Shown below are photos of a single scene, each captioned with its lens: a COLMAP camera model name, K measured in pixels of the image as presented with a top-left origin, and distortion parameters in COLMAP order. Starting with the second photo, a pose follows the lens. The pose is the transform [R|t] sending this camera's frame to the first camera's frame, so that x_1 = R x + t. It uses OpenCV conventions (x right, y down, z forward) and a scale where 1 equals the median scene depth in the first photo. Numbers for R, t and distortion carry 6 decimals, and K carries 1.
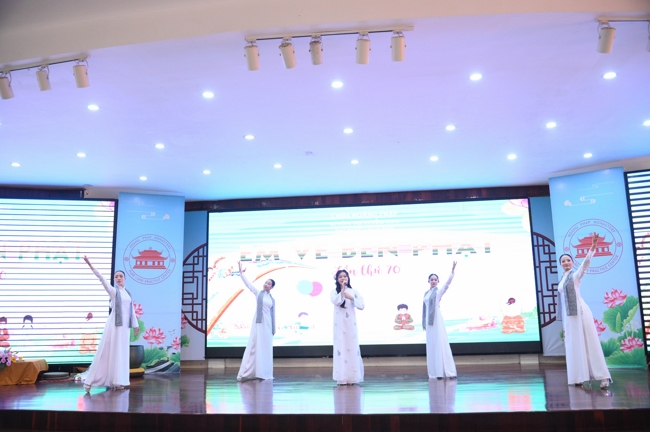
lens RADIAL K [[564.2, 0, 325.0], [0, 564.2, 216.0], [0, 0, 1]] dist [-0.032022, 0.005840]
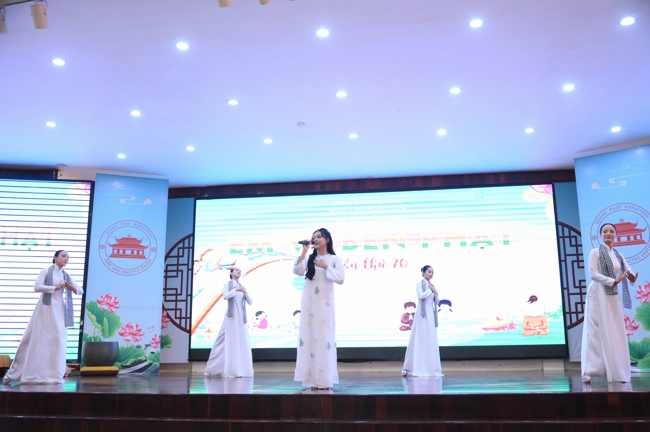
lens RADIAL K [[632.9, 0, 325.0], [0, 632.9, 216.0], [0, 0, 1]] dist [-0.013966, -0.011425]
pose [[0.999587, 0.007064, -0.027846, 0.034617], [-0.007816, 0.999604, -0.027016, 0.055253], [0.027644, 0.027222, 0.999247, -0.005991]]
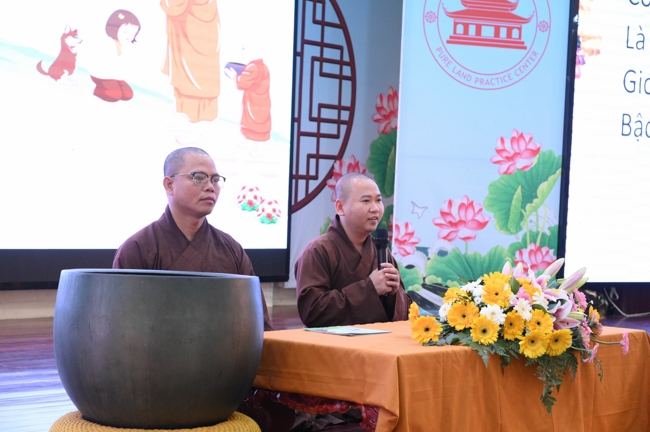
lens RADIAL K [[1193.5, 0, 325.0], [0, 1193.5, 216.0], [0, 0, 1]] dist [-0.005463, -0.022291]
pose [[0.601611, 0.039189, 0.797828, -0.261548], [-0.189367, 0.977320, 0.094789, 0.129515], [-0.776018, -0.208108, 0.595387, 0.545492]]
